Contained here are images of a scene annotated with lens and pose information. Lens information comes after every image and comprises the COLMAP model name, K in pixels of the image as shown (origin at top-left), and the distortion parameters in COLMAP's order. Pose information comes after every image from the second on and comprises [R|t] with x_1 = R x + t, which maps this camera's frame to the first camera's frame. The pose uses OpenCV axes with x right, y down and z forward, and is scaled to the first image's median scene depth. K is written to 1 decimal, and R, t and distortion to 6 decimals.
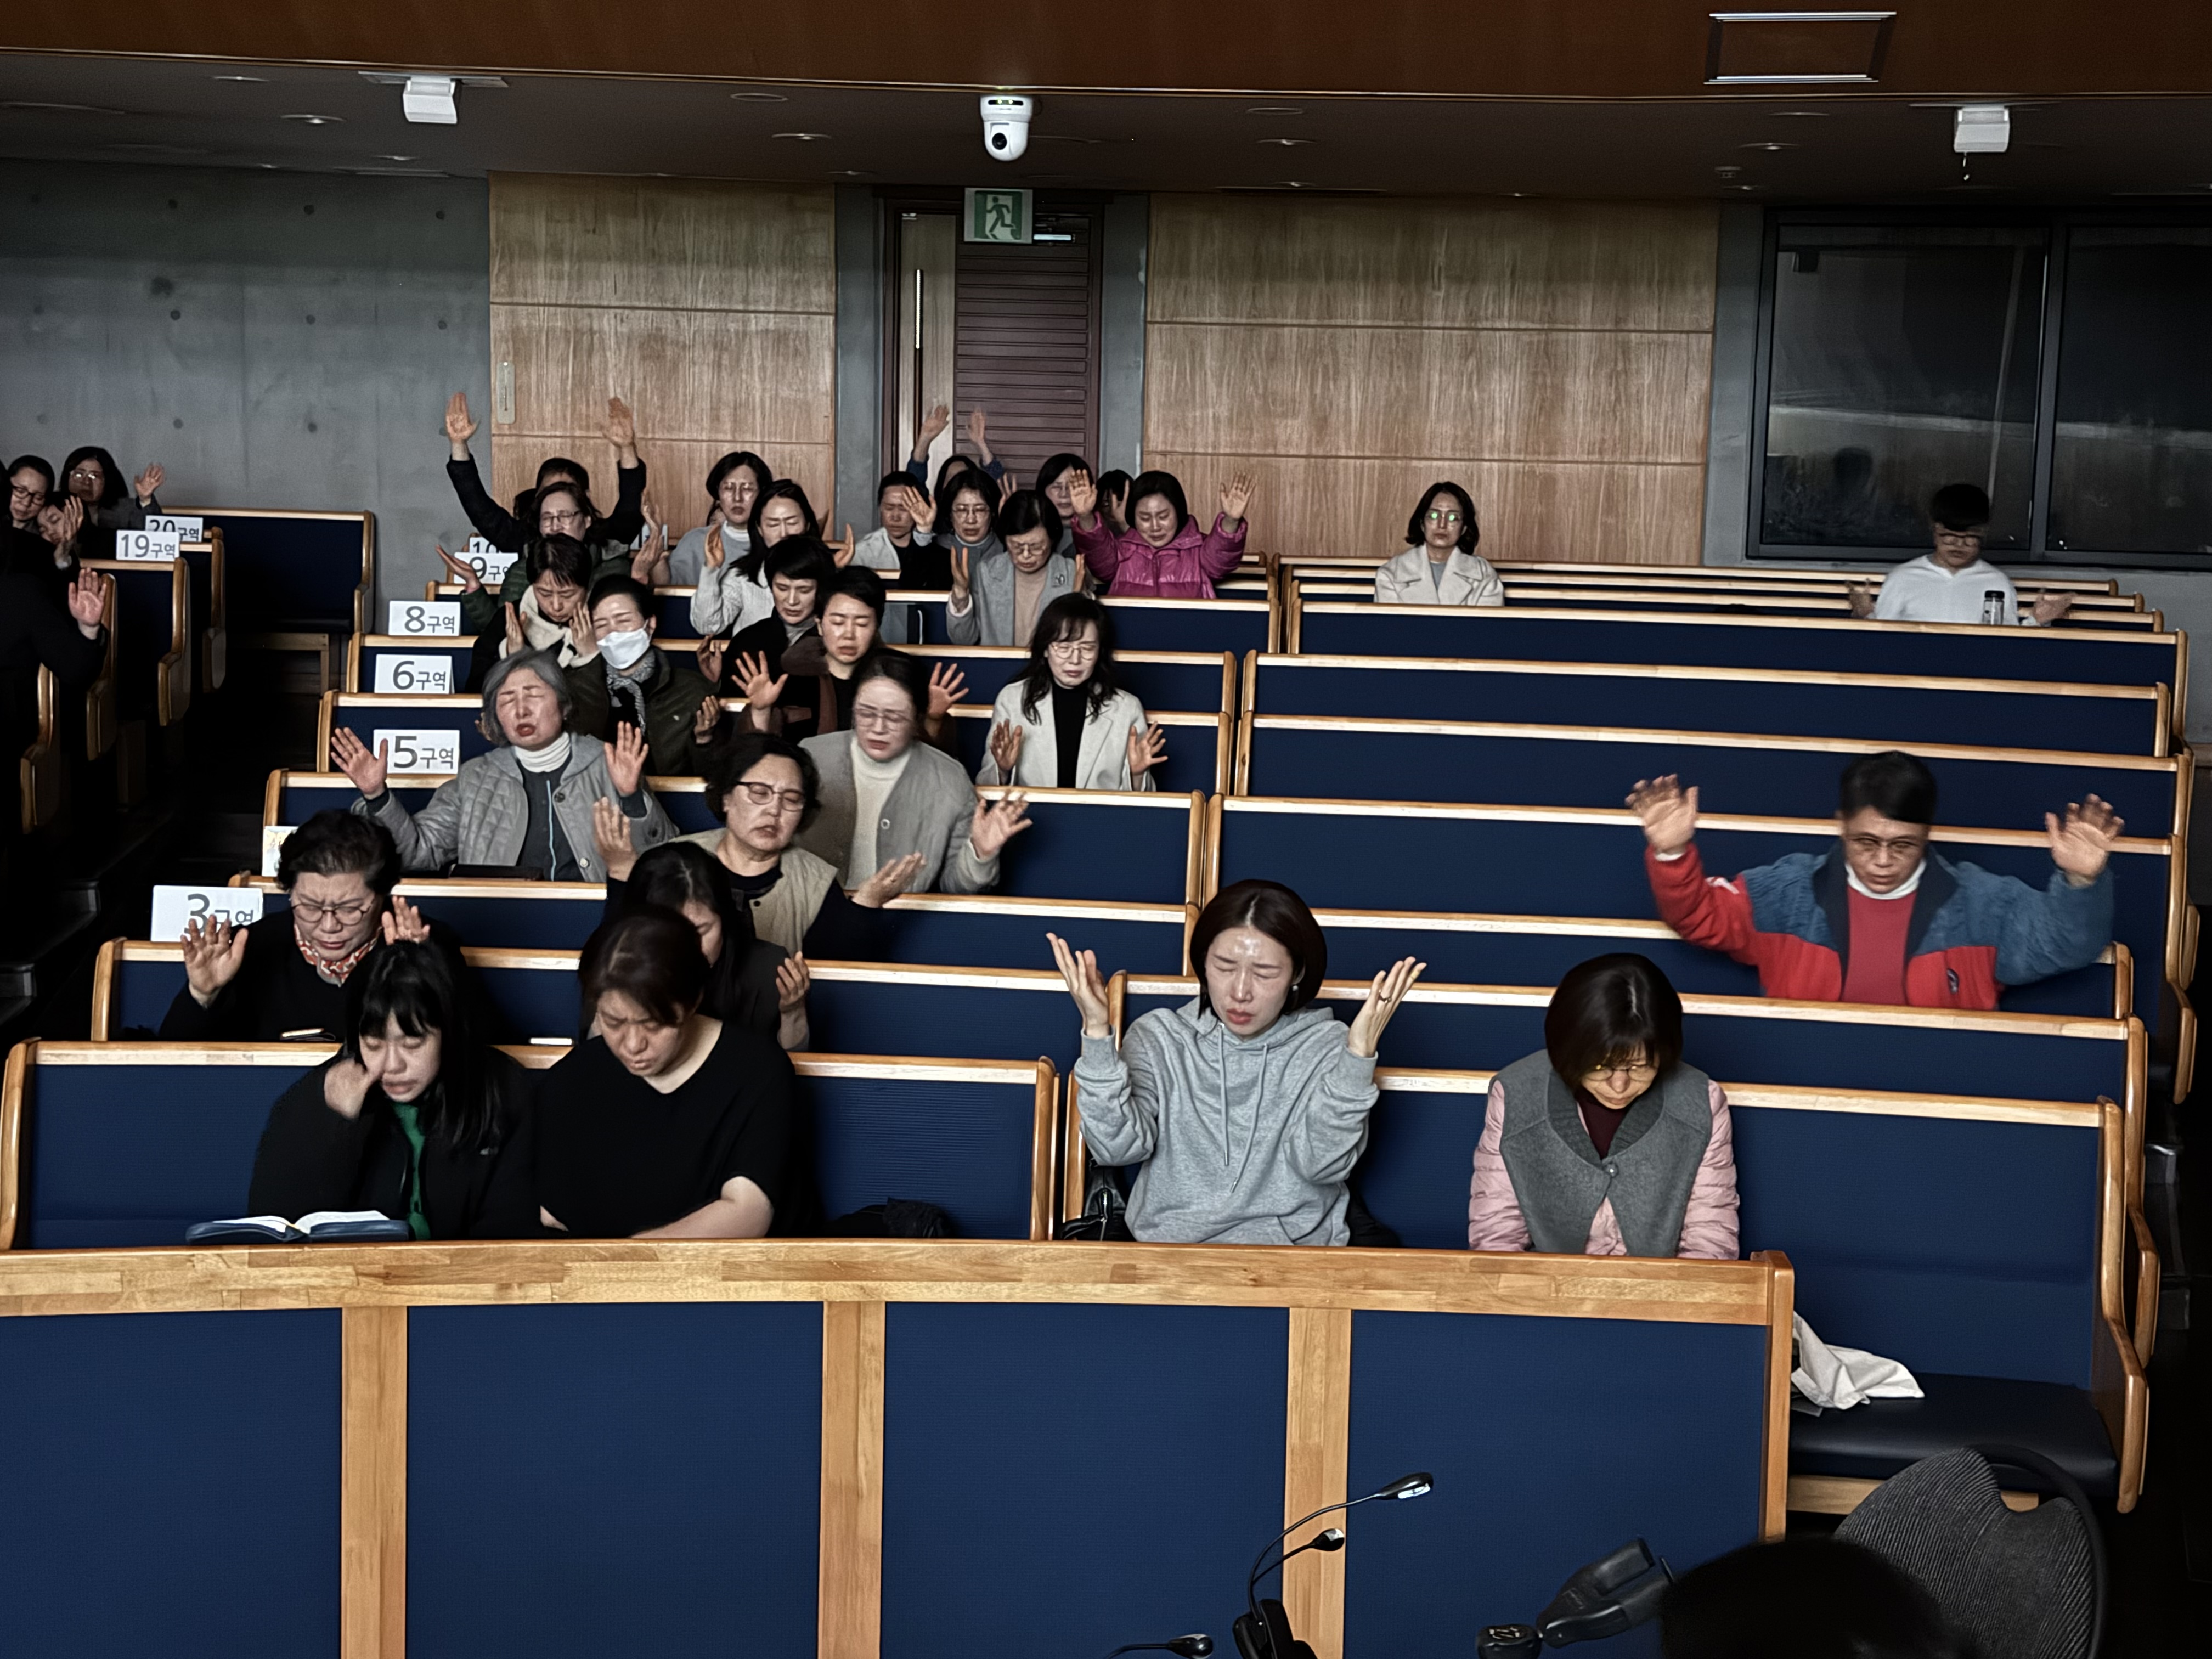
lens RADIAL K [[3141.1, 0, 1106.0], [0, 3141.1, 829.5], [0, 0, 1]] dist [0.114782, -0.099177]
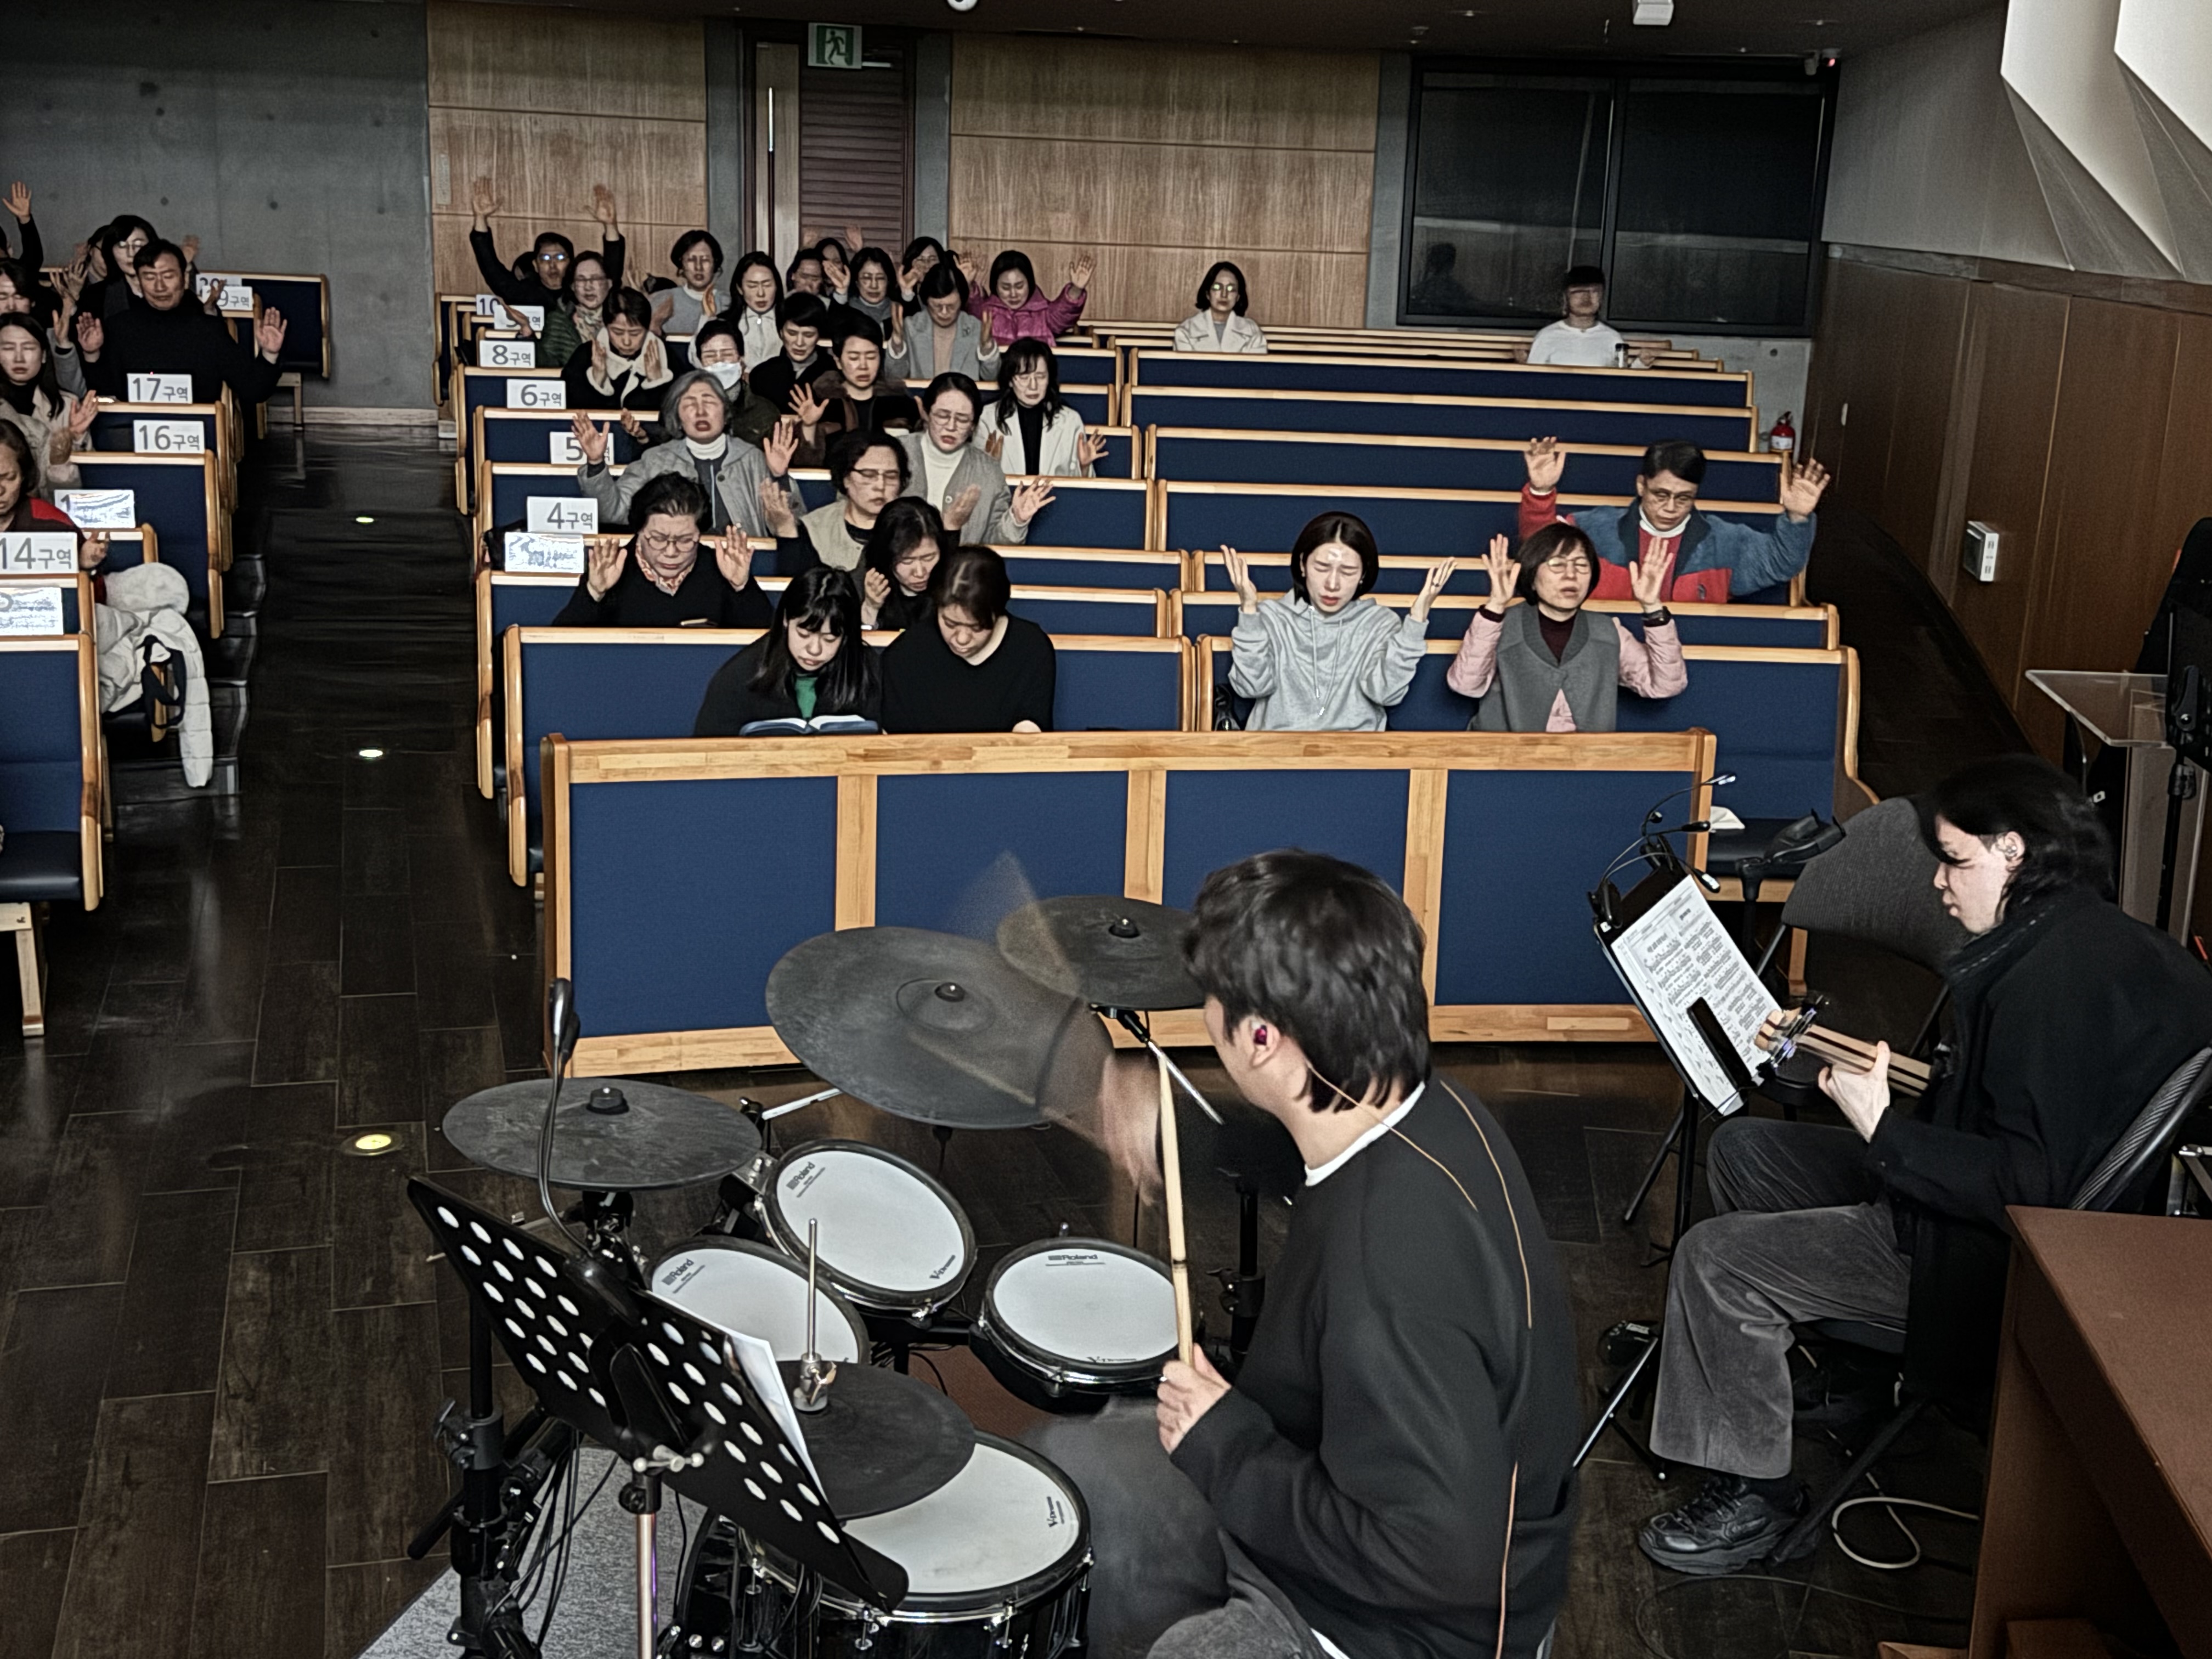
lens RADIAL K [[2602.7, 0, 1106.0], [0, 2602.7, 829.5], [0, 0, 1]] dist [0.221011, -0.636999]
pose [[0.985327, -0.024412, 0.168925, -0.115794], [0.007870, 0.995164, 0.097913, 0.018118], [-0.170499, -0.095147, 0.980753, -0.103292]]
